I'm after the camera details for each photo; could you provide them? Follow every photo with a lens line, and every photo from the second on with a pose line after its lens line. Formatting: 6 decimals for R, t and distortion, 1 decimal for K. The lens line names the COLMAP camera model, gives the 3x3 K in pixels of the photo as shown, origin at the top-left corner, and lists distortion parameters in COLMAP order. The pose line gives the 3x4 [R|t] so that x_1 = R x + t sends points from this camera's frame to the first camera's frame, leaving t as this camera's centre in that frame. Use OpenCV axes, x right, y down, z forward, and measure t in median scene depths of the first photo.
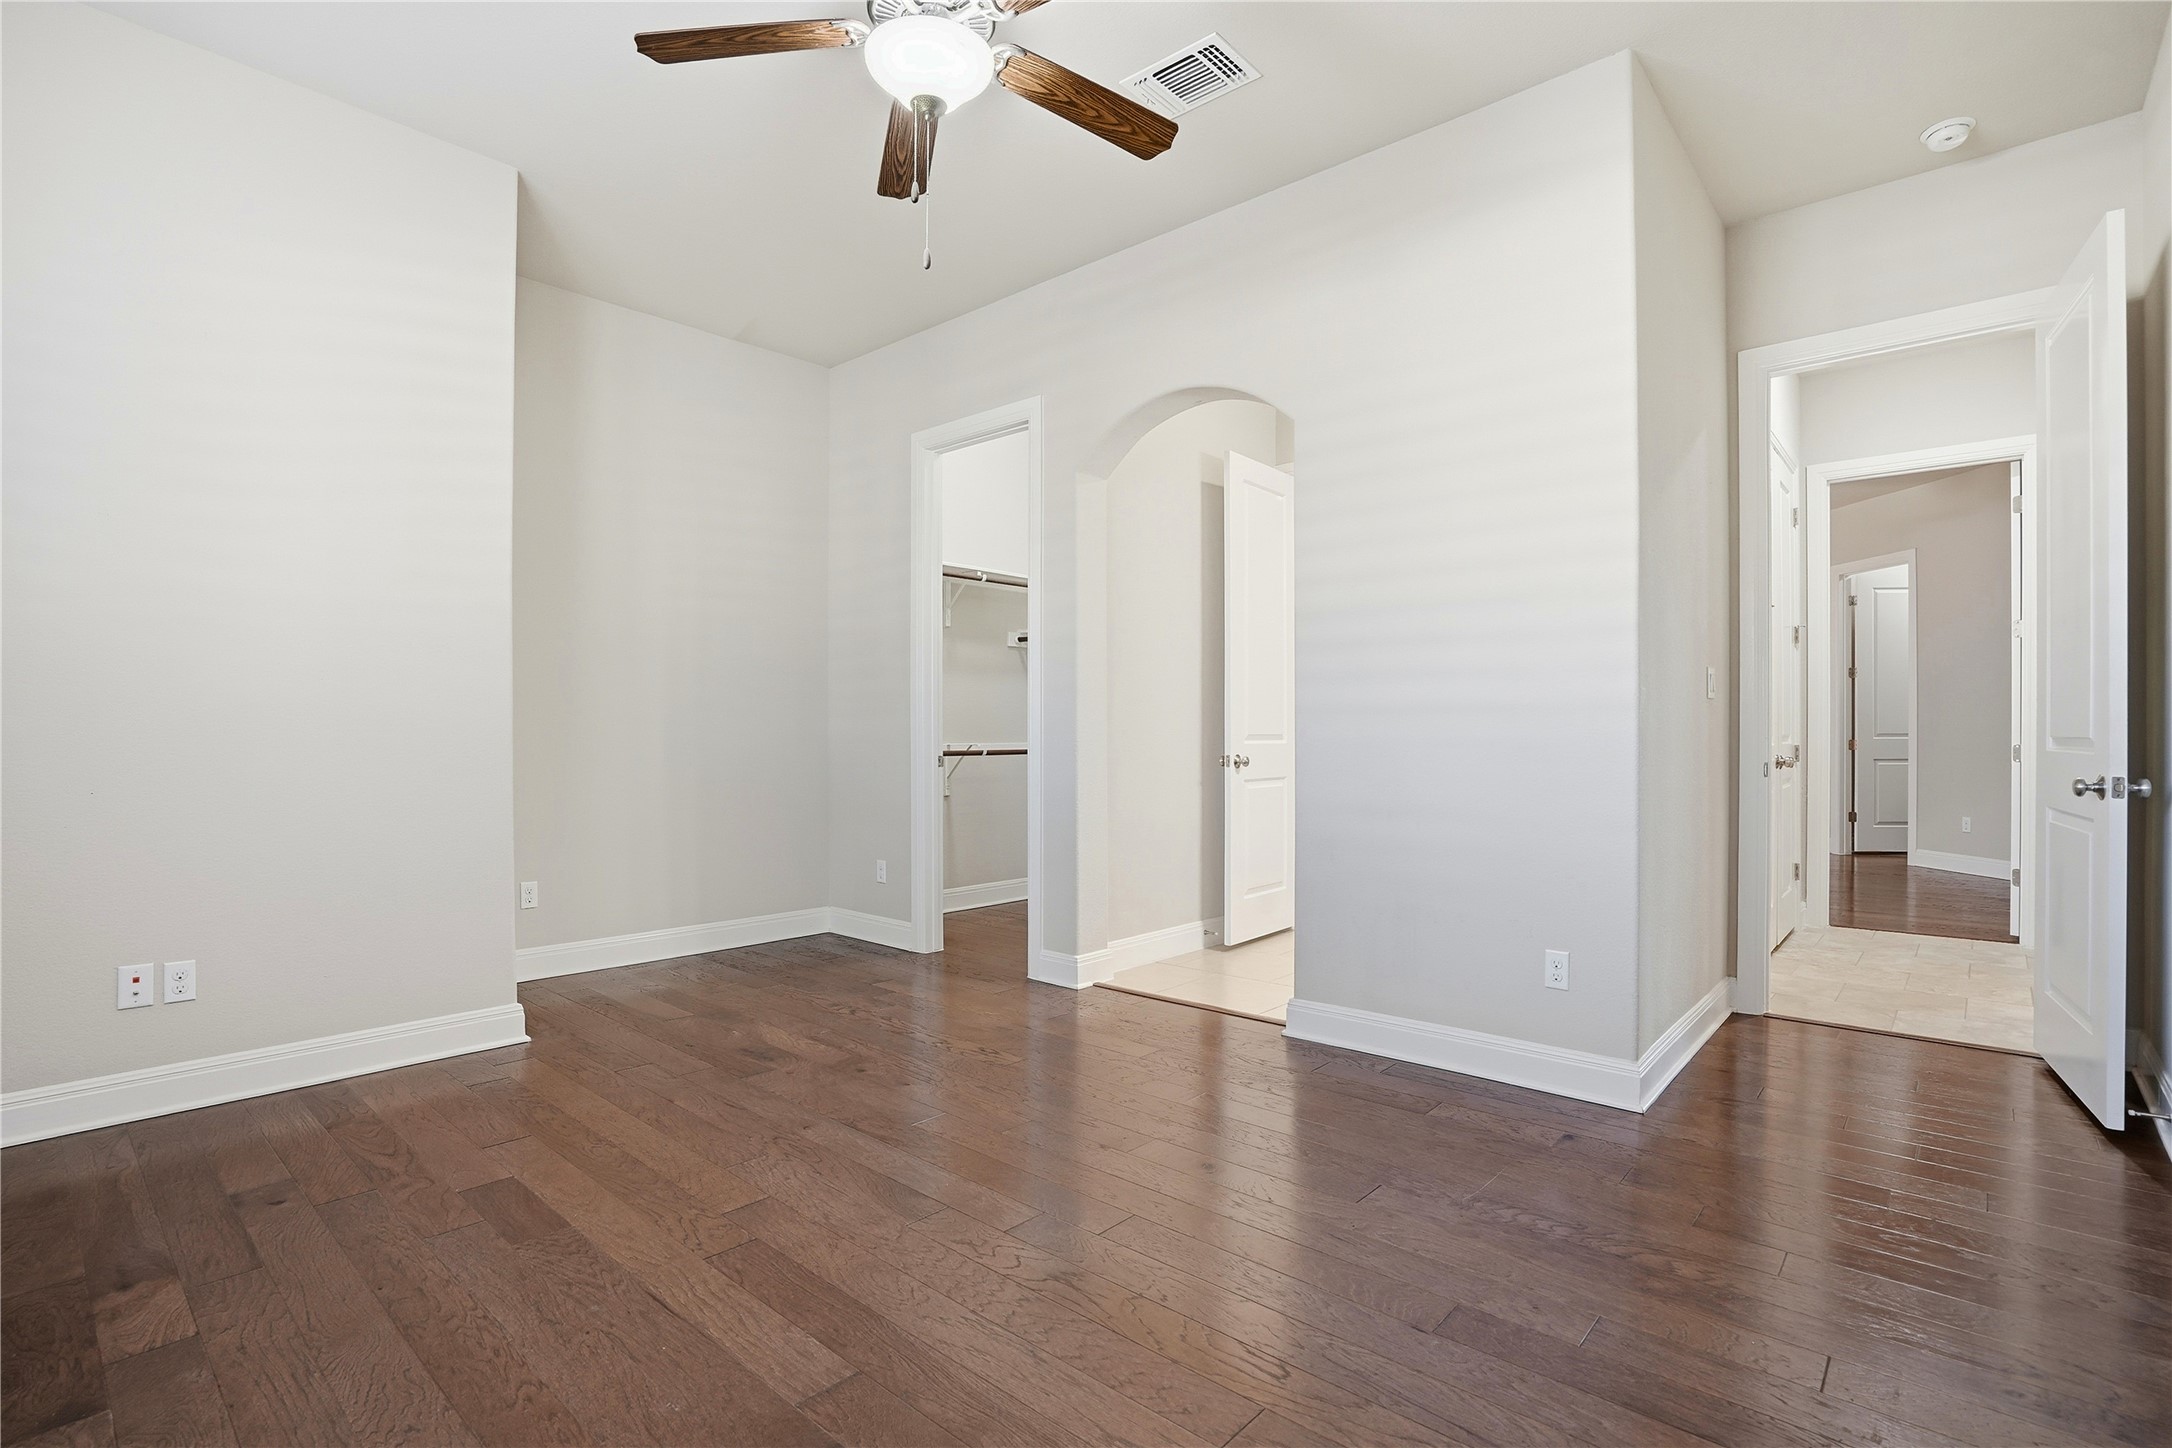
lens RADIAL K [[1027.0, 0, 1092.2], [0, 1027.0, 724.9], [0, 0, 1]] dist [-0.051232, 0.020330]
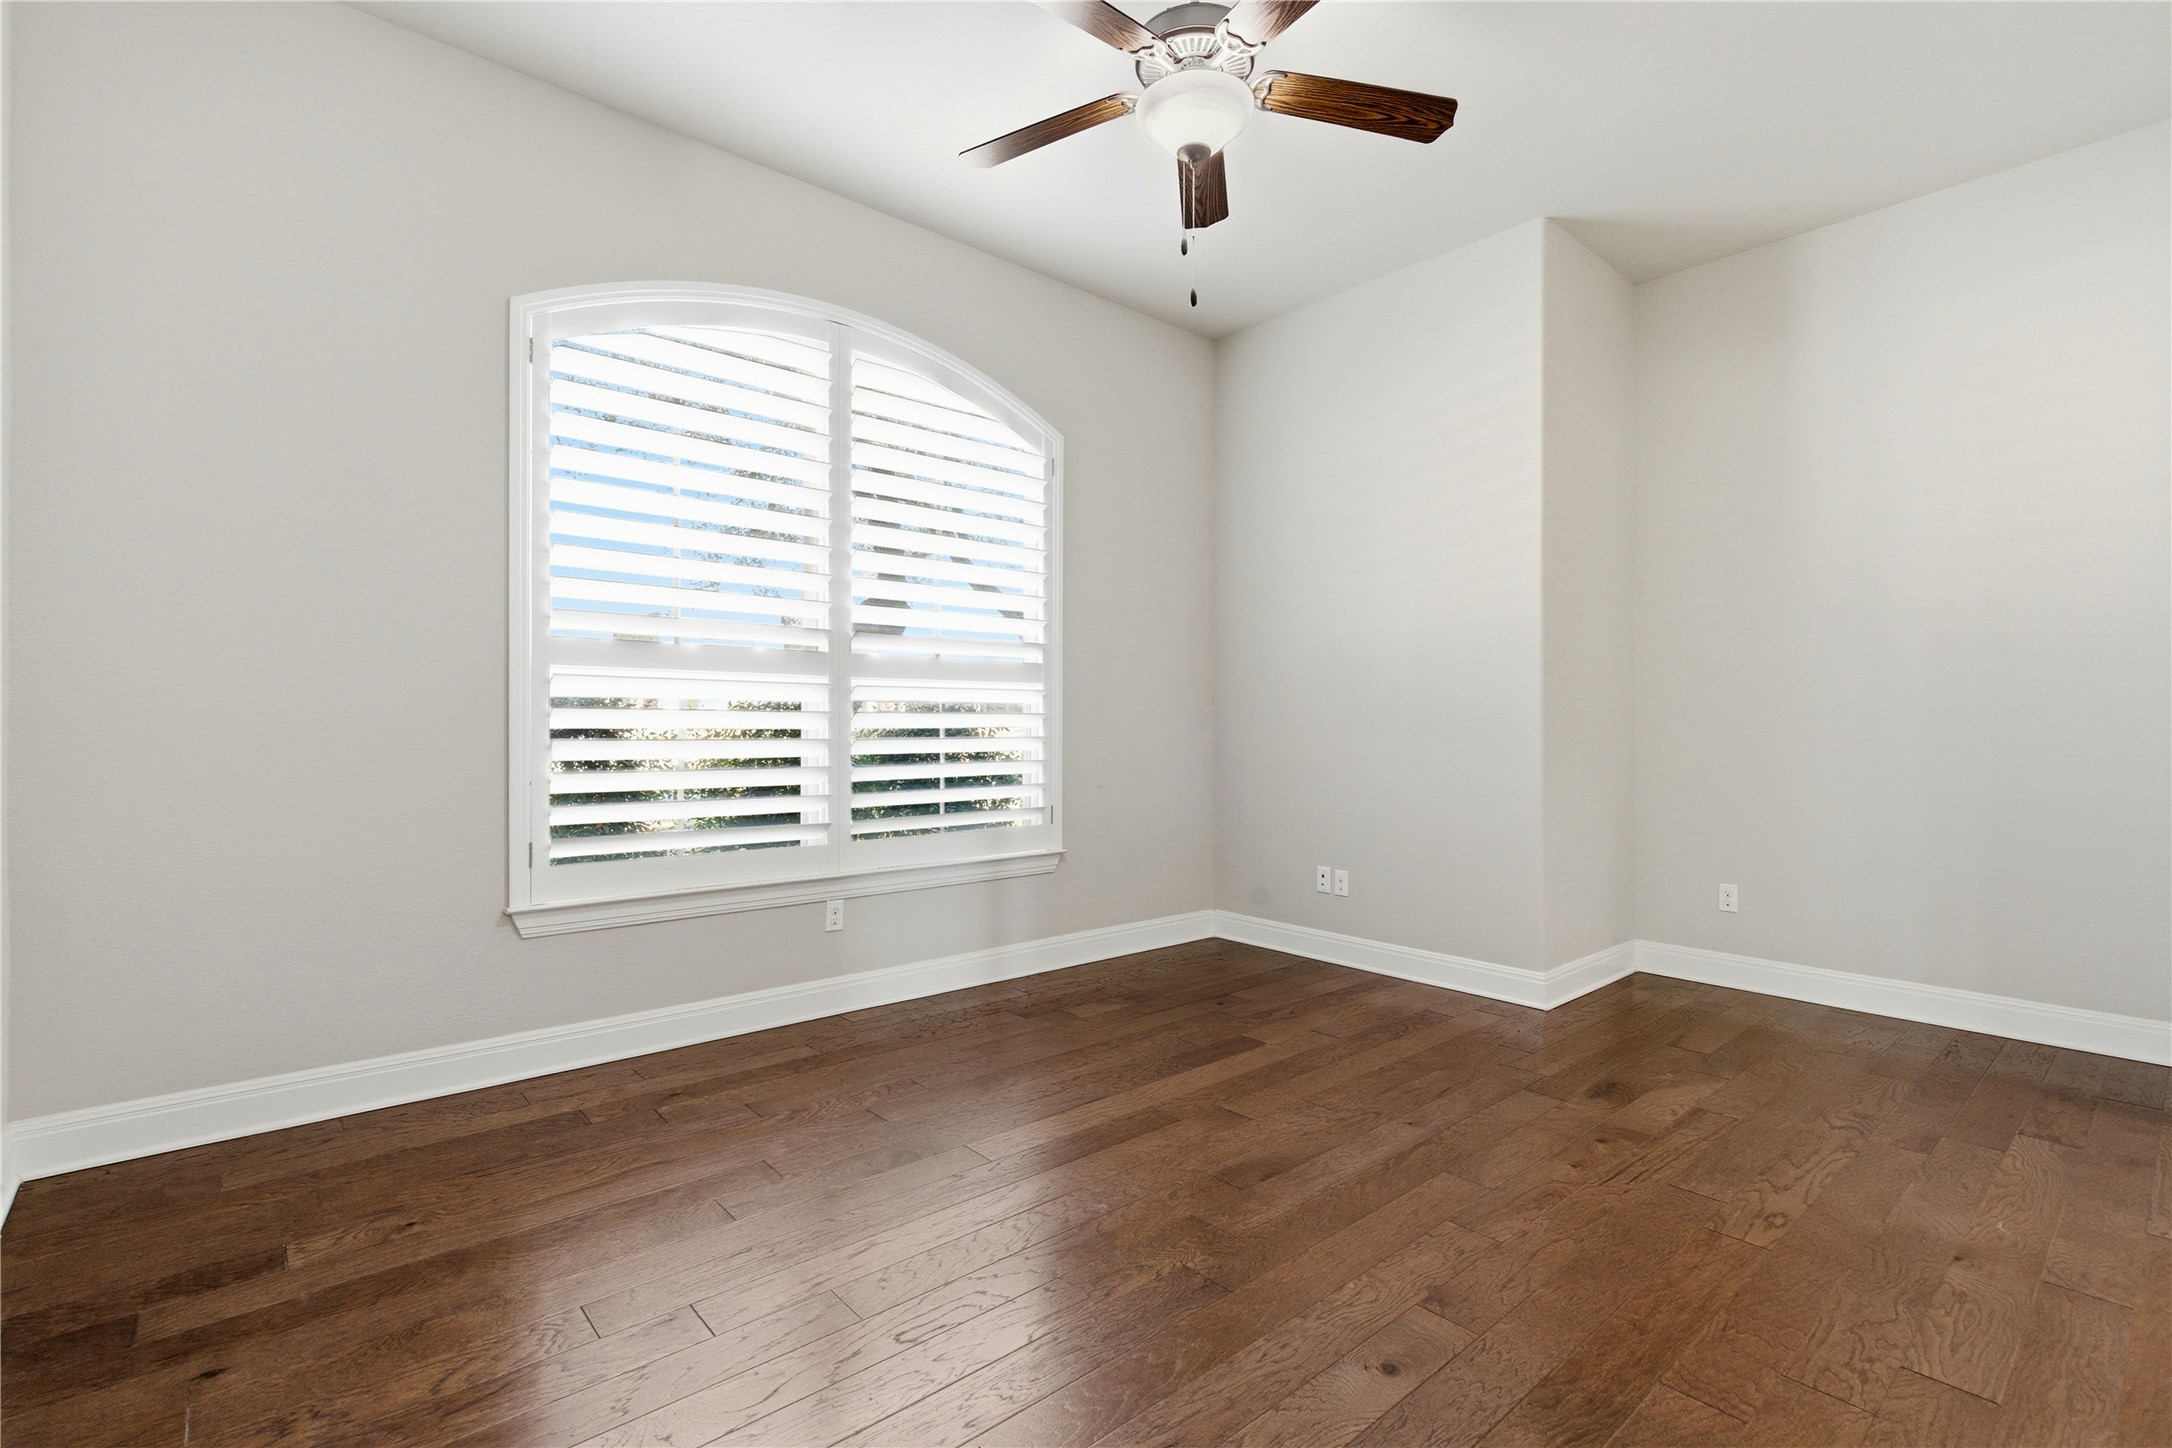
lens RADIAL K [[1027.0, 0, 1092.2], [0, 1027.0, 724.9], [0, 0, 1]] dist [-0.051232, 0.020330]
pose [[-0.105103, 0.019627, -0.994268, 0.766301], [-0.000787, 0.999803, 0.019820, -0.030598], [0.994461, 0.002865, -0.105067, 0.777924]]
